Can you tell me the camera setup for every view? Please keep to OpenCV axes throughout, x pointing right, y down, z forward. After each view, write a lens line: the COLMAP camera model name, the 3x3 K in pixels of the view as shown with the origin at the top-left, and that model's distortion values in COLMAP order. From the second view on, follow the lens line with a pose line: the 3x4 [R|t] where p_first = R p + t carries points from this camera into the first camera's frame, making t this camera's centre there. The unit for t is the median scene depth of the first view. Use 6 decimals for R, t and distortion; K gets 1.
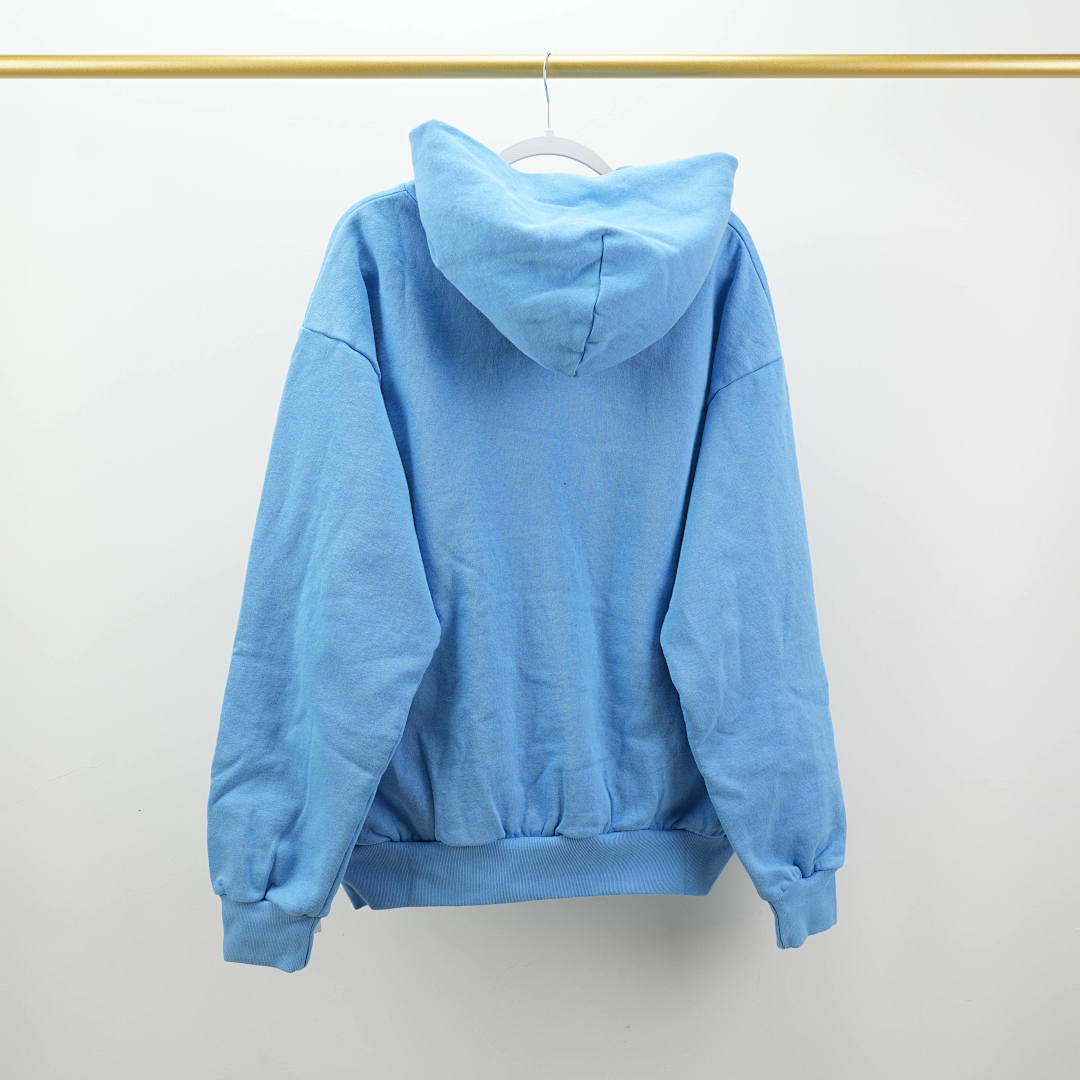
lens RADIAL K [[1283.6, 0, 540.0], [0, 1283.6, 540.0], [0, 0, 1]] dist [0.006587, 0.011259]
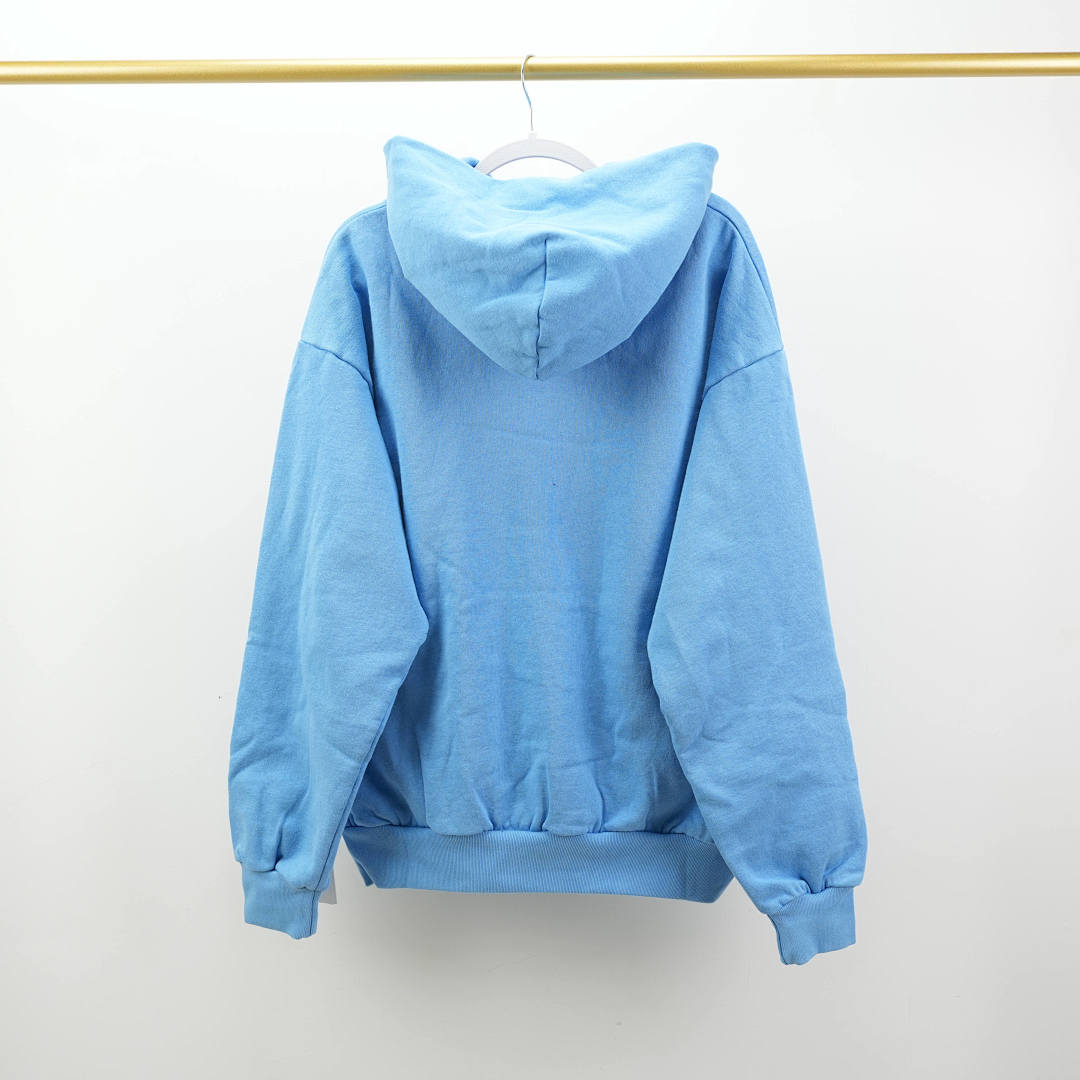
lens RADIAL K [[1283.6, 0, 540.0], [0, 1283.6, 540.0], [0, 0, 1]] dist [0.006587, 0.011259]
pose [[0.958068, 0.010145, -0.286361, 0.307479], [-0.002310, 0.999614, 0.027686, -0.028998], [0.286531, -0.025864, 0.957722, 0.032981]]
